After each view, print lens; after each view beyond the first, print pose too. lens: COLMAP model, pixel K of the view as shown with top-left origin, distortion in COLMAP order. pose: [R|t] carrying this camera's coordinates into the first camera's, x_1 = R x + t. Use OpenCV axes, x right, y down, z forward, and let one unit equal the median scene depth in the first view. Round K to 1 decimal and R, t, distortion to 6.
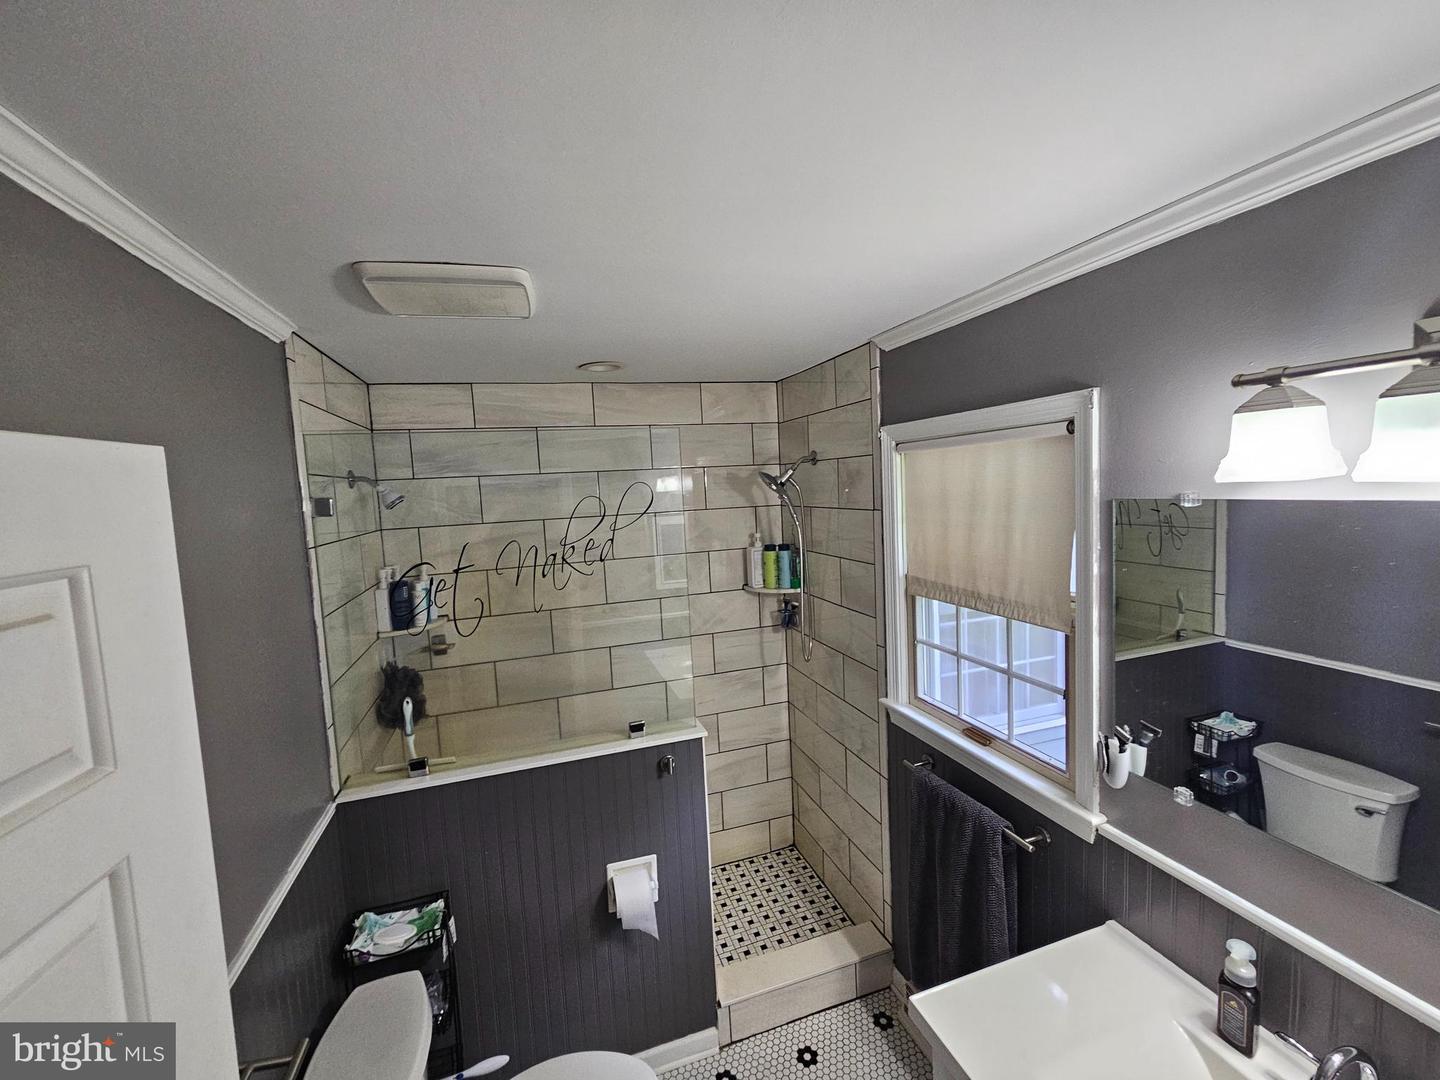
lens RADIAL K [[595.7, 0, 710.5], [0, 595.7, 535.2], [0, 0, 1]] dist [0.000882, -0.000298]
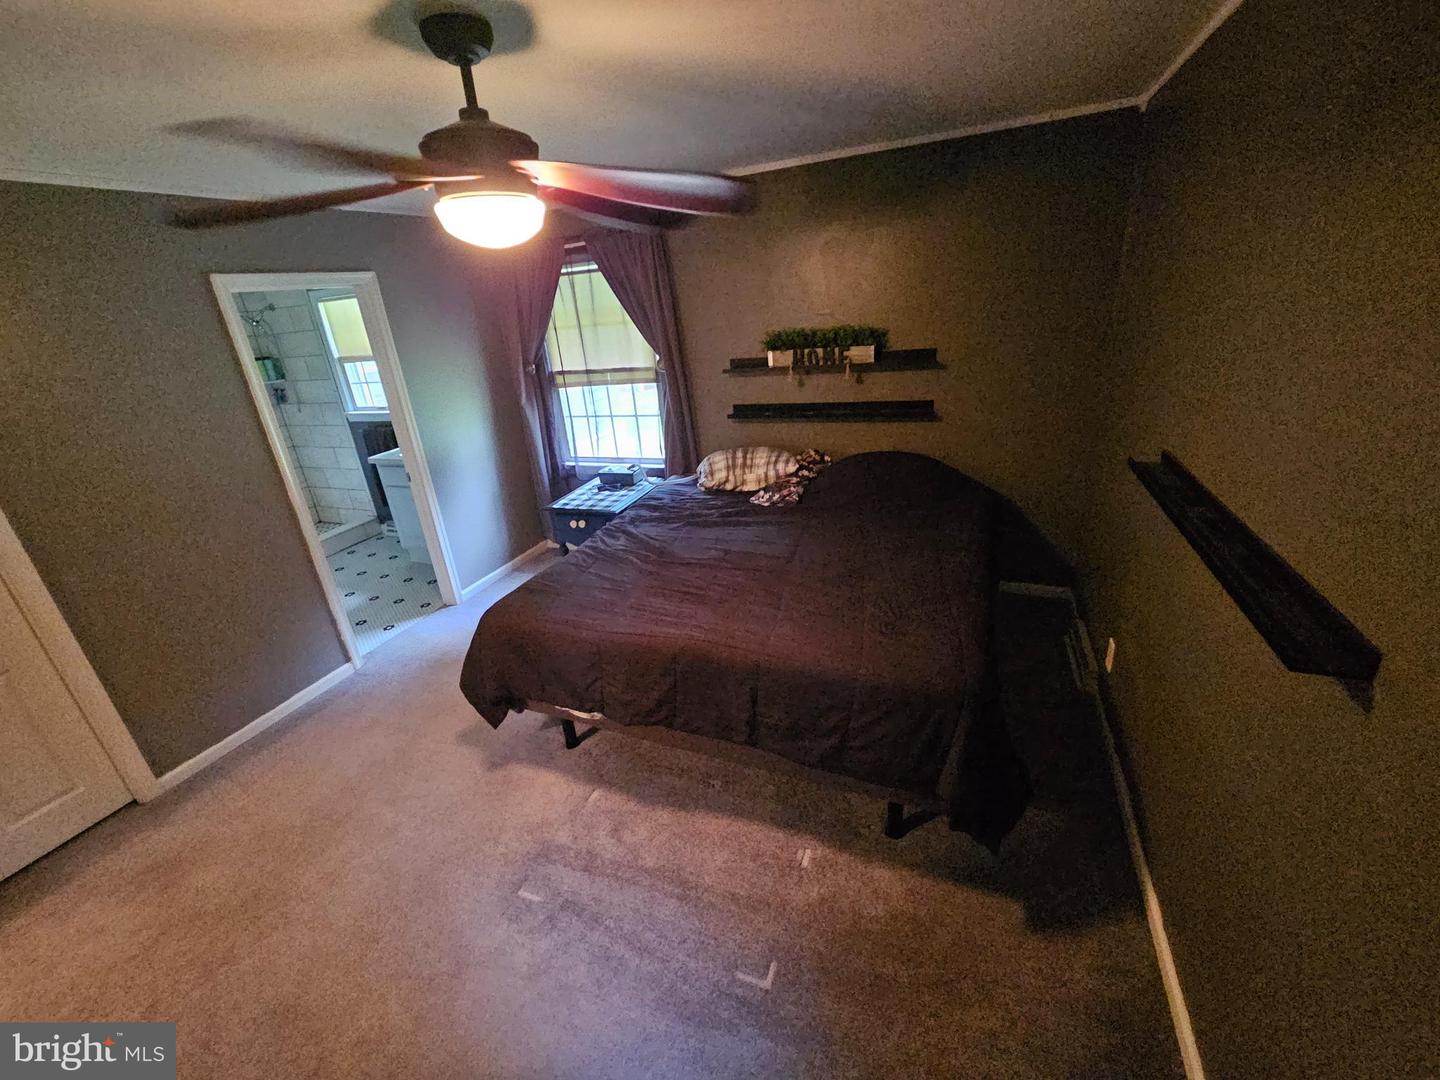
lens RADIAL K [[595.7, 0, 710.5], [0, 595.7, 535.2], [0, 0, 1]] dist [0.000882, -0.000298]
pose [[0.650636, -0.290070, 0.701807, -0.643781], [0.117491, 0.951495, 0.284347, 0.262958], [-0.750246, -0.102550, 0.653157, -1.933915]]
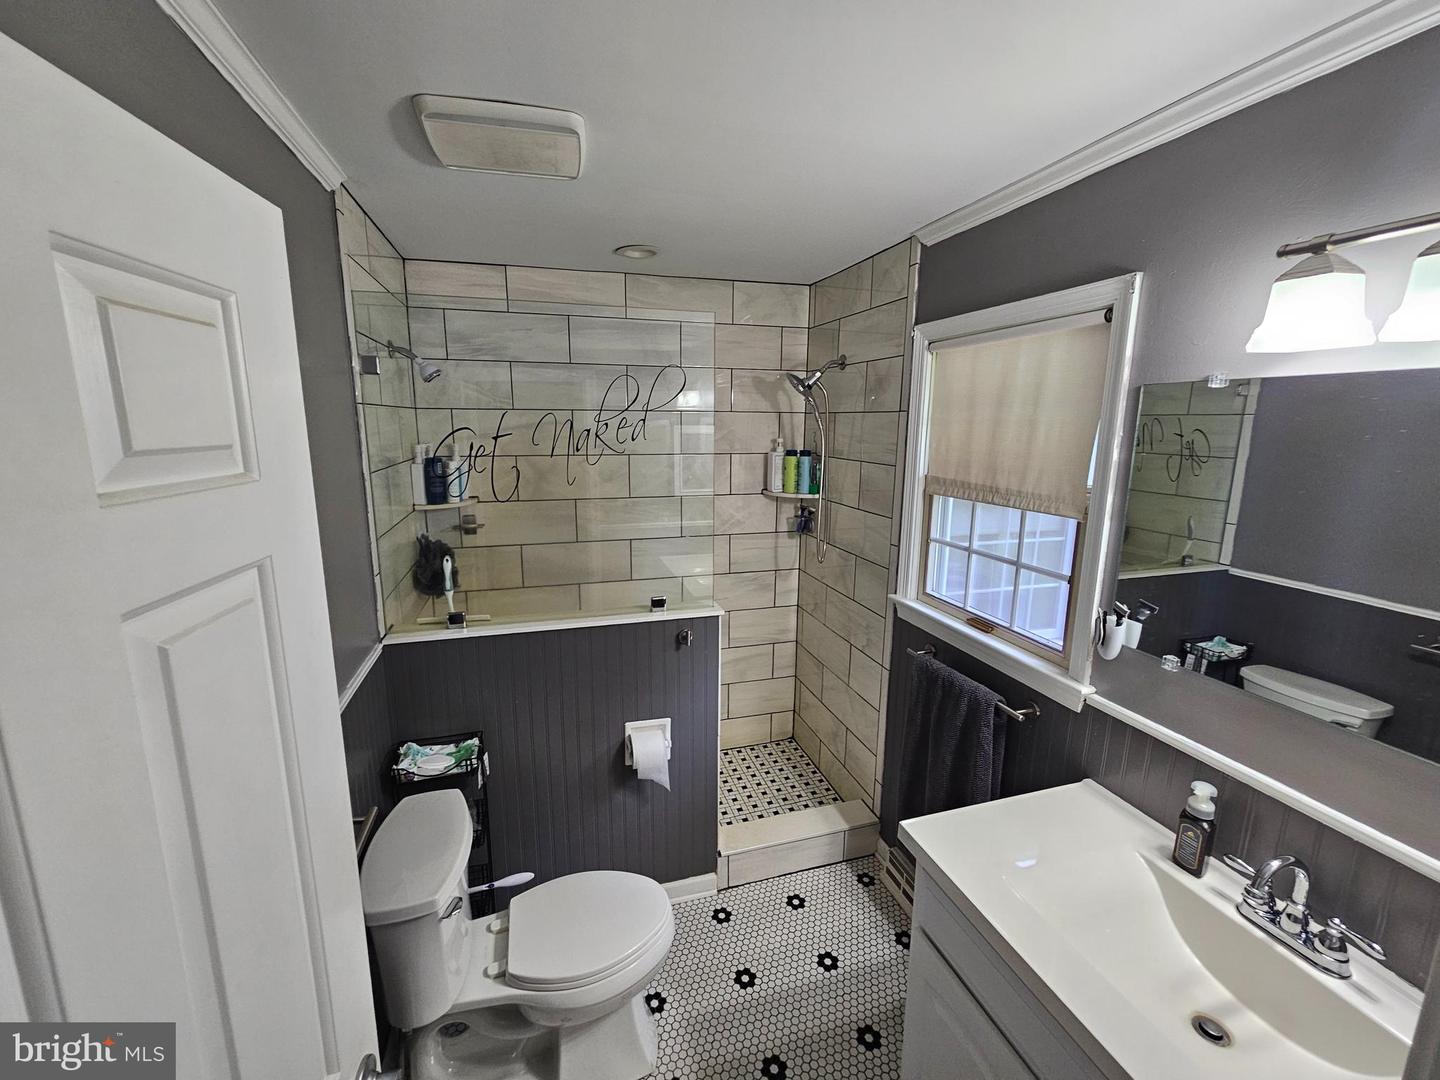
lens RADIAL K [[595.7, 0, 710.5], [0, 595.7, 535.2], [0, 0, 1]] dist [0.000882, -0.000298]
pose [[0.998155, 0.059553, -0.011826, -0.025954], [-0.057965, 0.992647, 0.106268, 0.086878], [0.018067, -0.105386, 0.994267, -0.041616]]
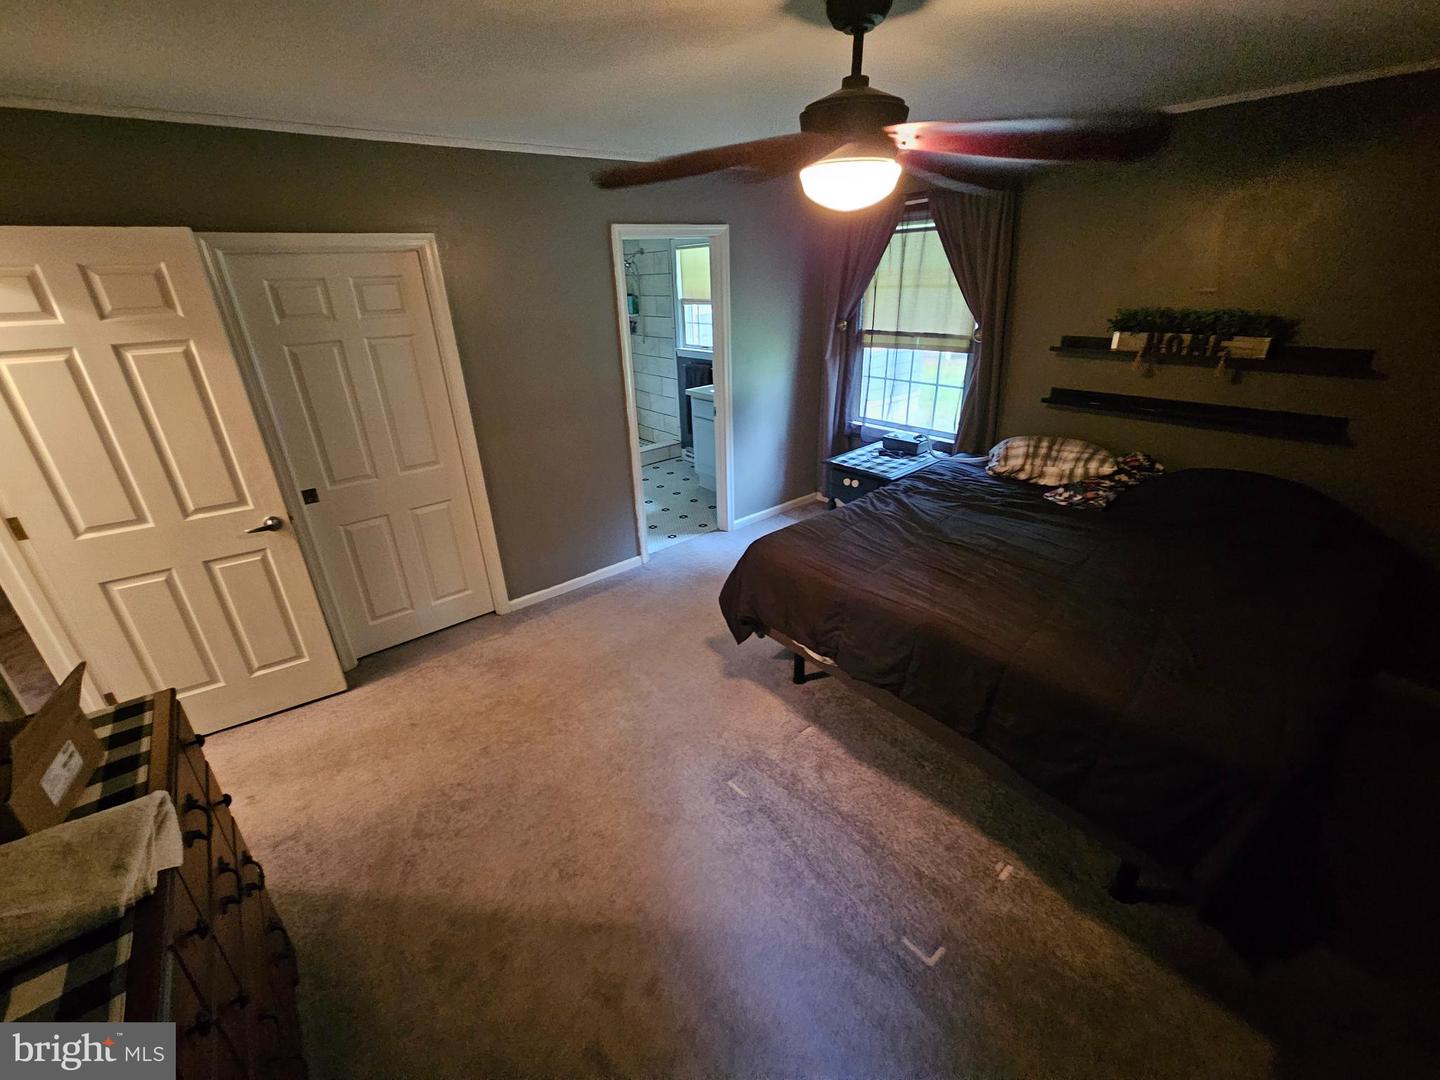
lens RADIAL K [[595.7, 0, 710.5], [0, 595.7, 535.2], [0, 0, 1]] dist [0.000882, -0.000298]
pose [[0.930318, -0.133011, 0.341785, -0.695997], [0.019834, 0.948800, 0.315253, 0.259419], [-0.366218, -0.286507, 0.885324, -1.980558]]
